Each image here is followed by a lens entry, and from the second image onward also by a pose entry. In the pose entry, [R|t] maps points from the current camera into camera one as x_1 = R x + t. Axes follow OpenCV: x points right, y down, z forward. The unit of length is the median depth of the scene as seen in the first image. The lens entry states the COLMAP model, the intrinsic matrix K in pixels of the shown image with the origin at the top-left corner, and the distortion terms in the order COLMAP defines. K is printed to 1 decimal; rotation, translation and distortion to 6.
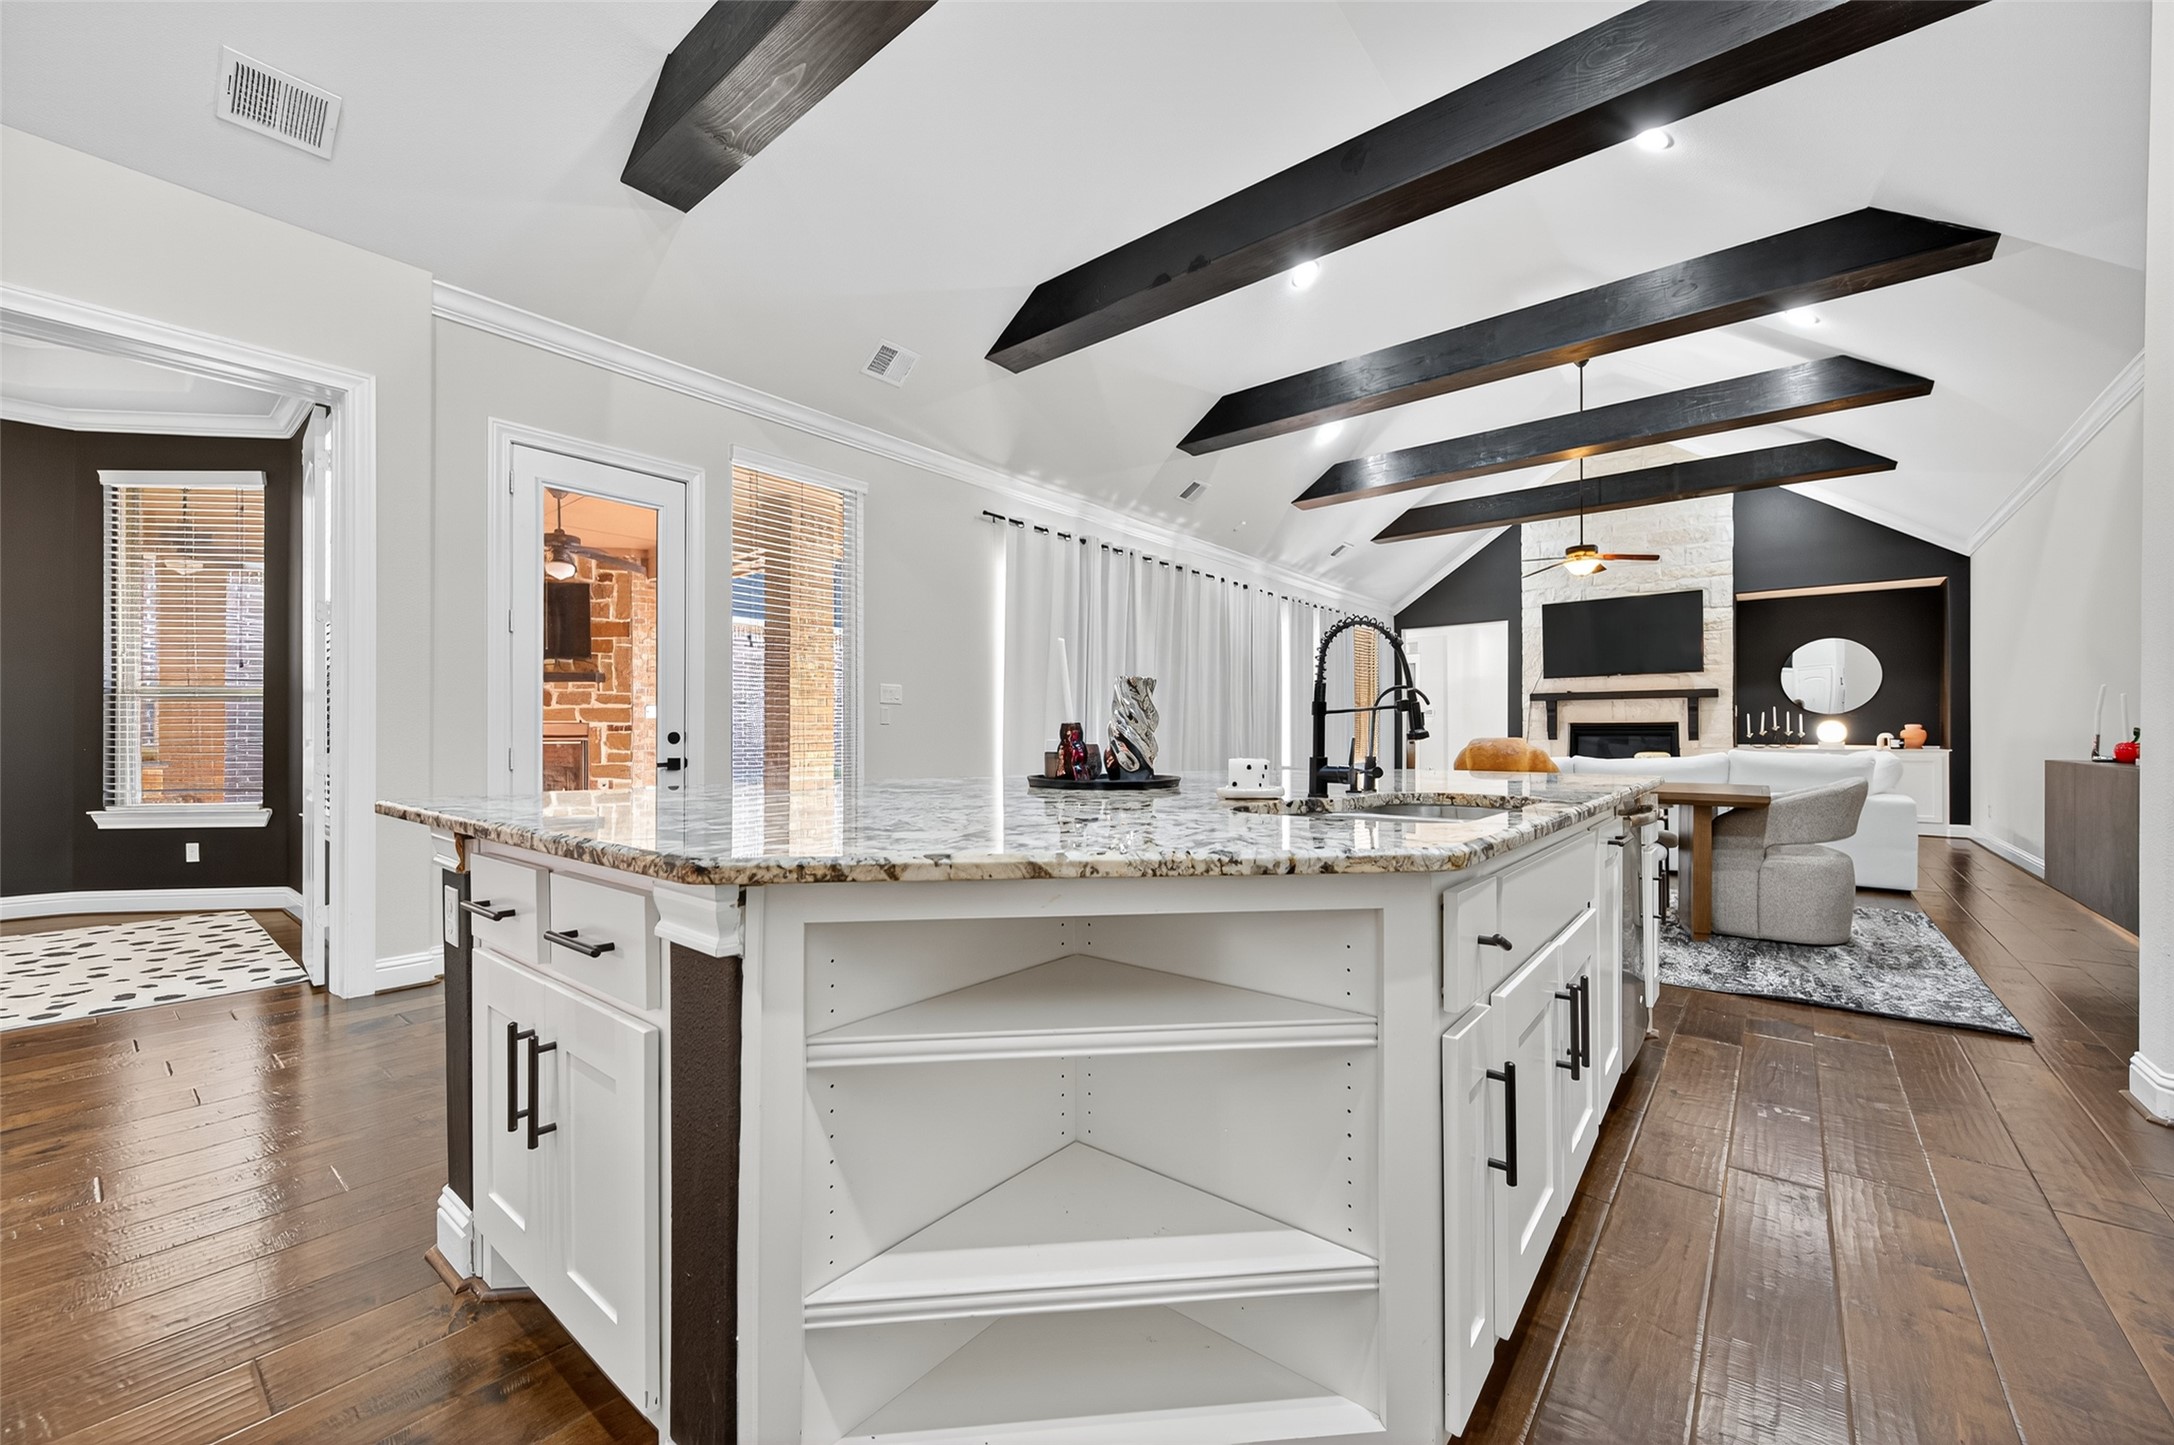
lens RADIAL K [[845.2, 0, 1087.4], [0, 845.2, 733.8], [0, 0, 1]] dist [0.001358, -0.000764]
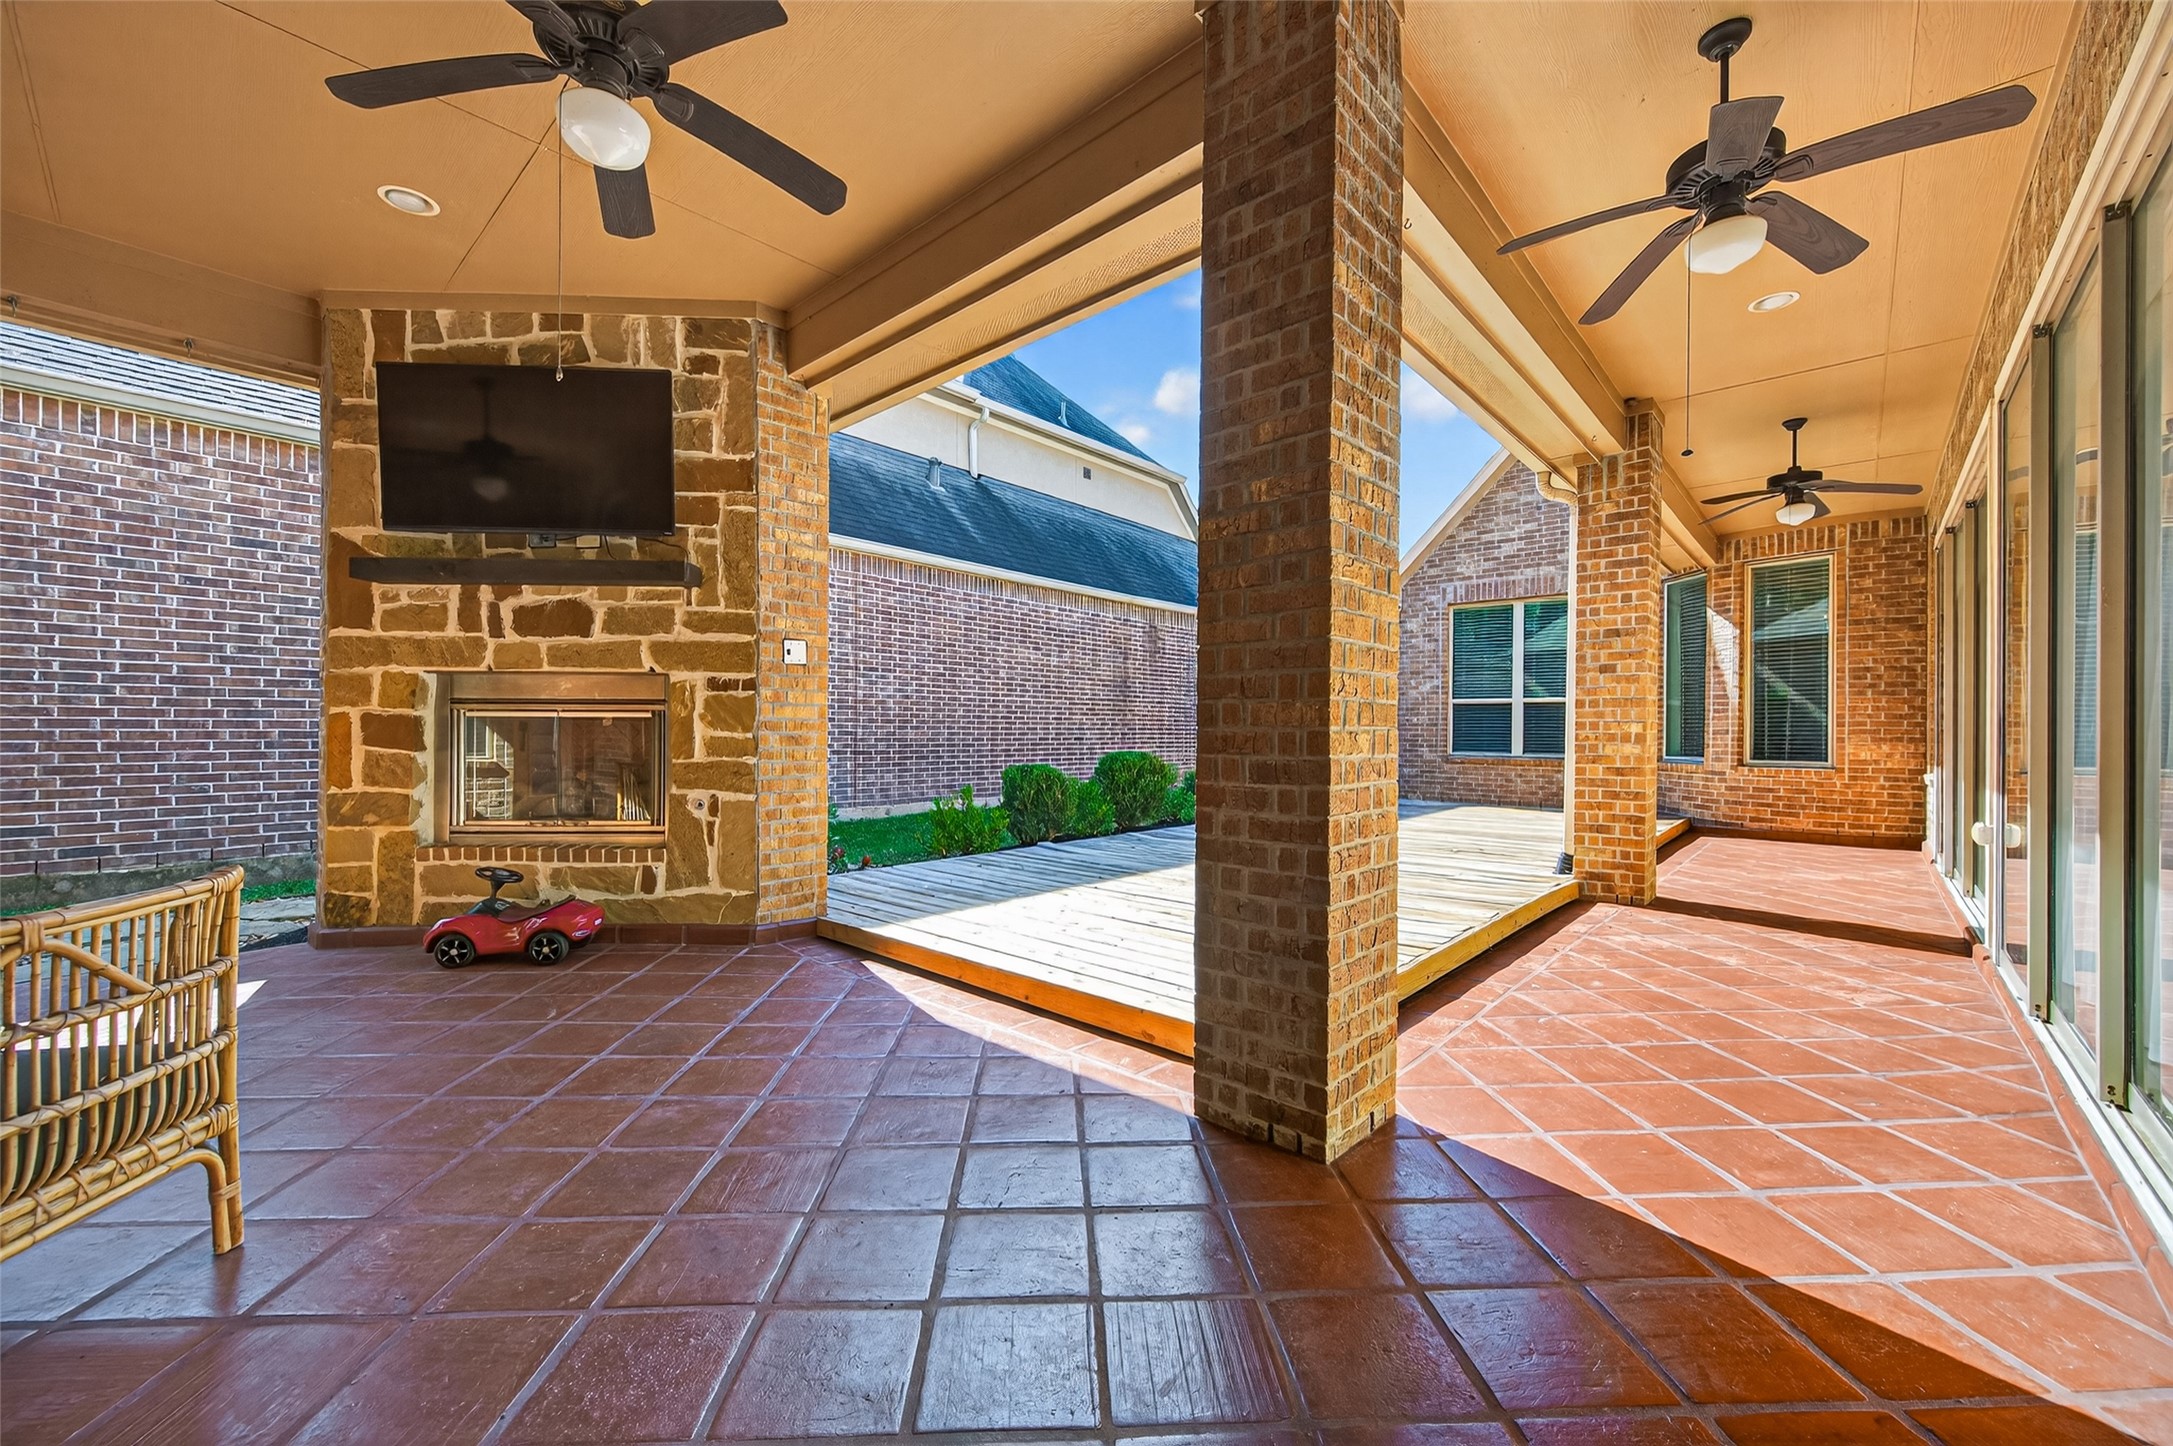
lens RADIAL K [[844.9, 0, 1095.6], [0, 844.9, 731.2], [0, 0, 1]] dist [0.001358, -0.000764]
pose [[0.997906, 0.004818, -0.064495, -0.320744], [-0.004486, 0.999976, 0.005291, 0.016061], [0.064519, -0.004990, 0.997904, 0.543364]]
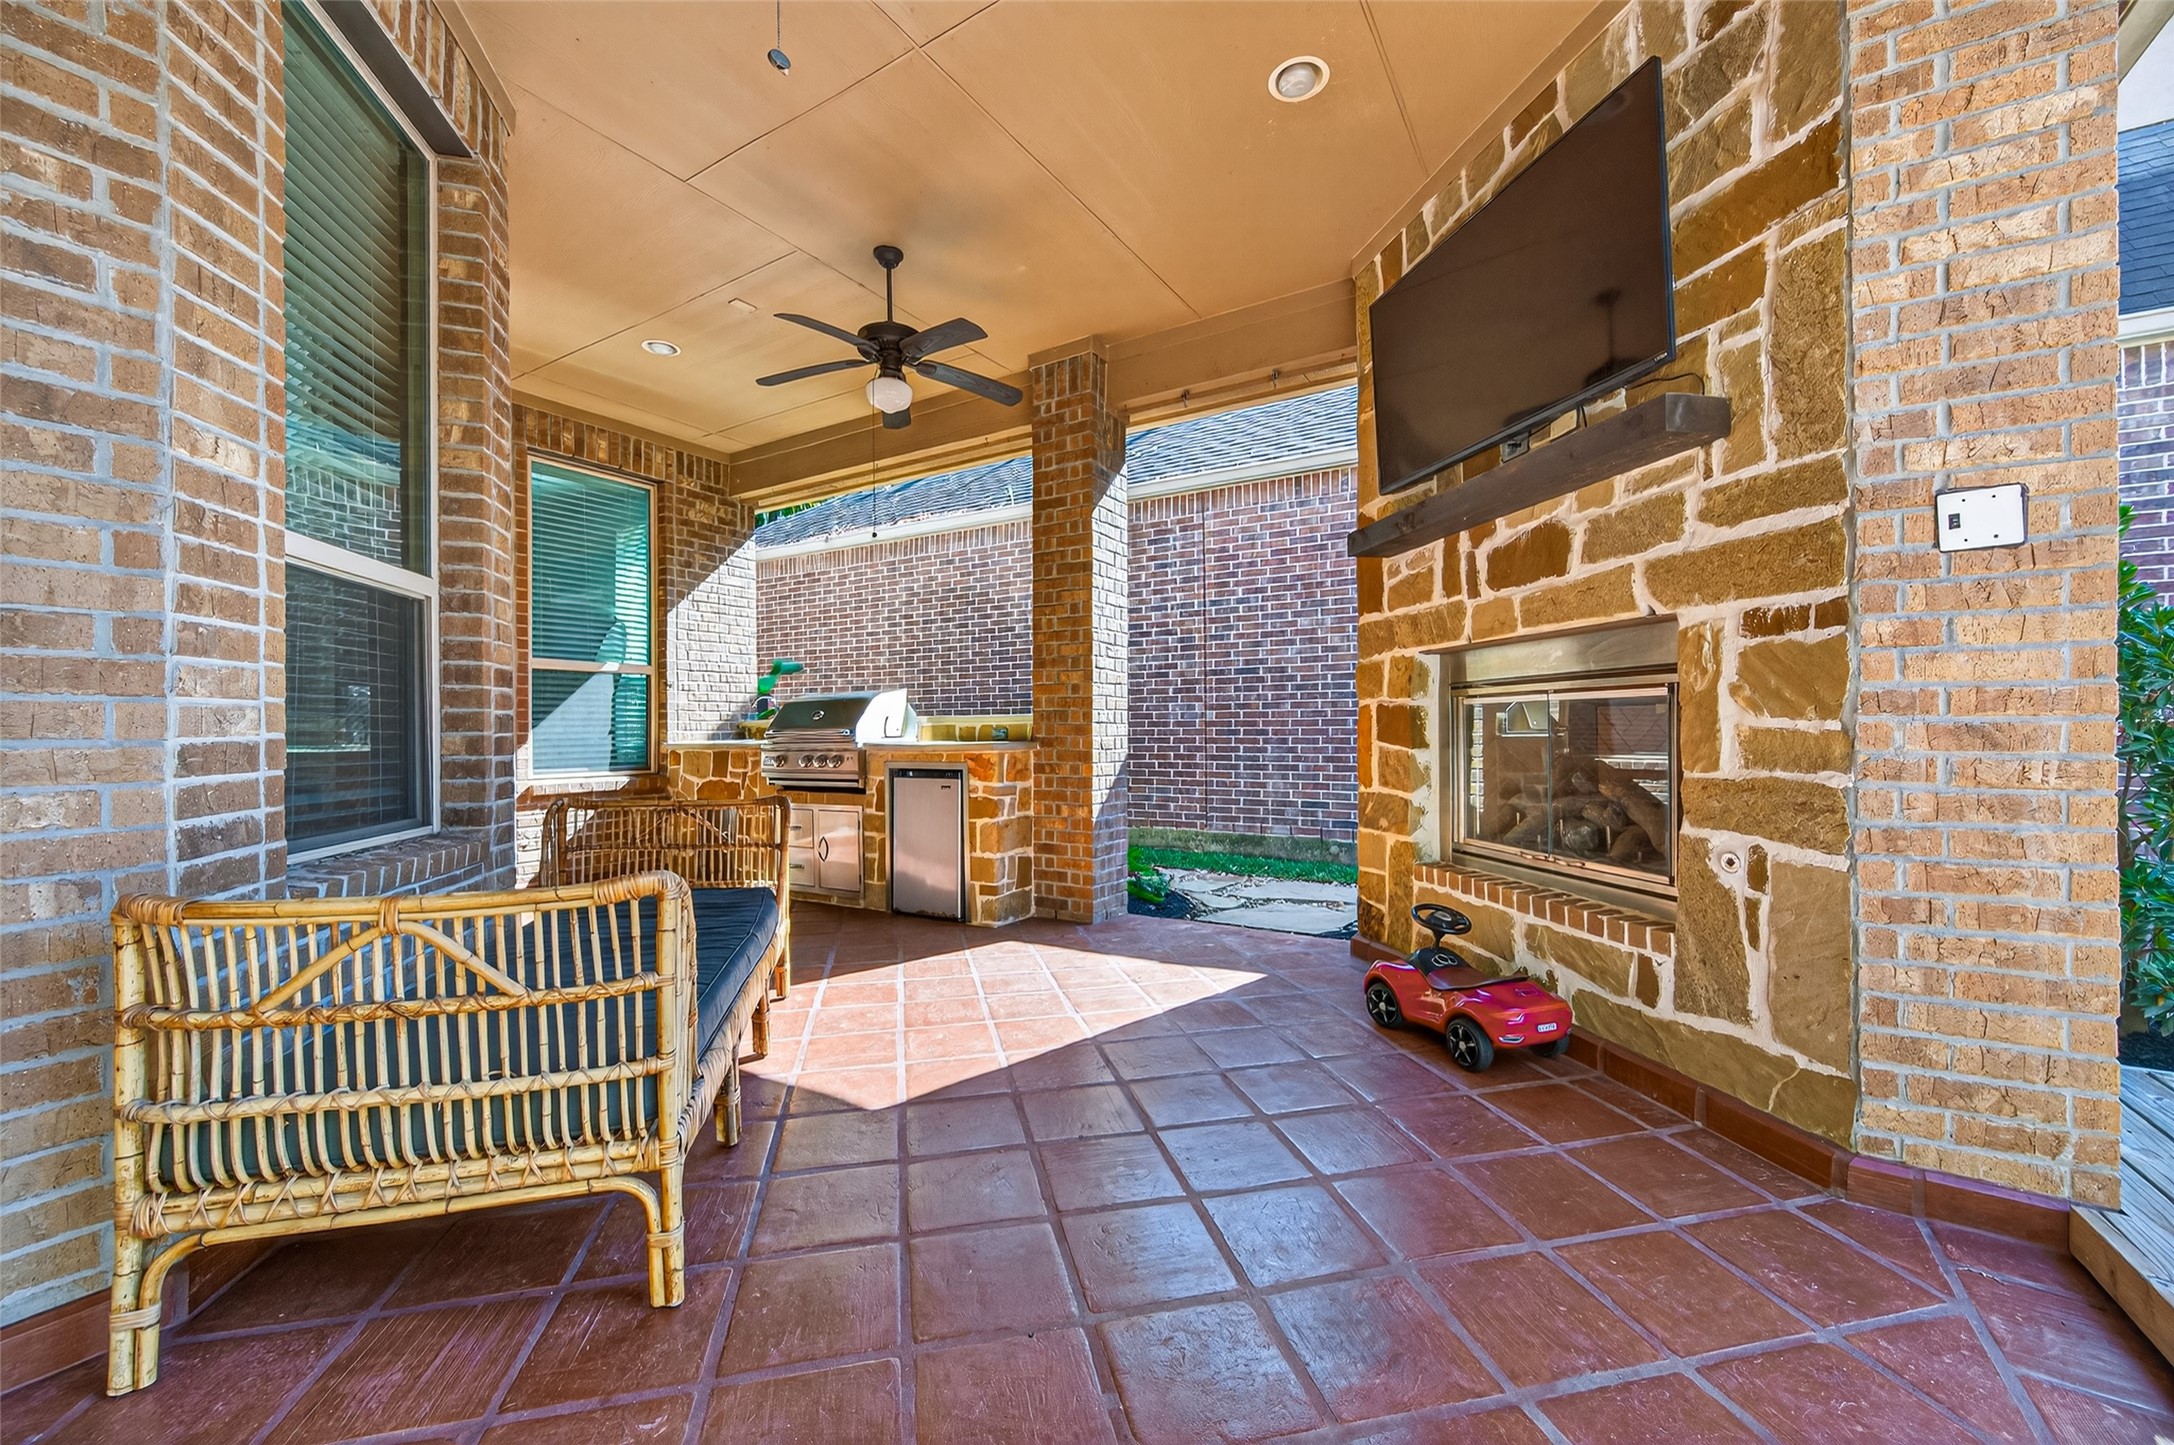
lens RADIAL K [[845.2, 0, 1087.0], [0, 845.2, 729.2], [0, 0, 1]] dist [0.001358, -0.000764]
pose [[0.108182, -0.001115, -0.994131, -0.351801], [0.008997, 0.999960, -0.000143, 0.021095], [0.994090, -0.008929, 0.108187, 0.791034]]
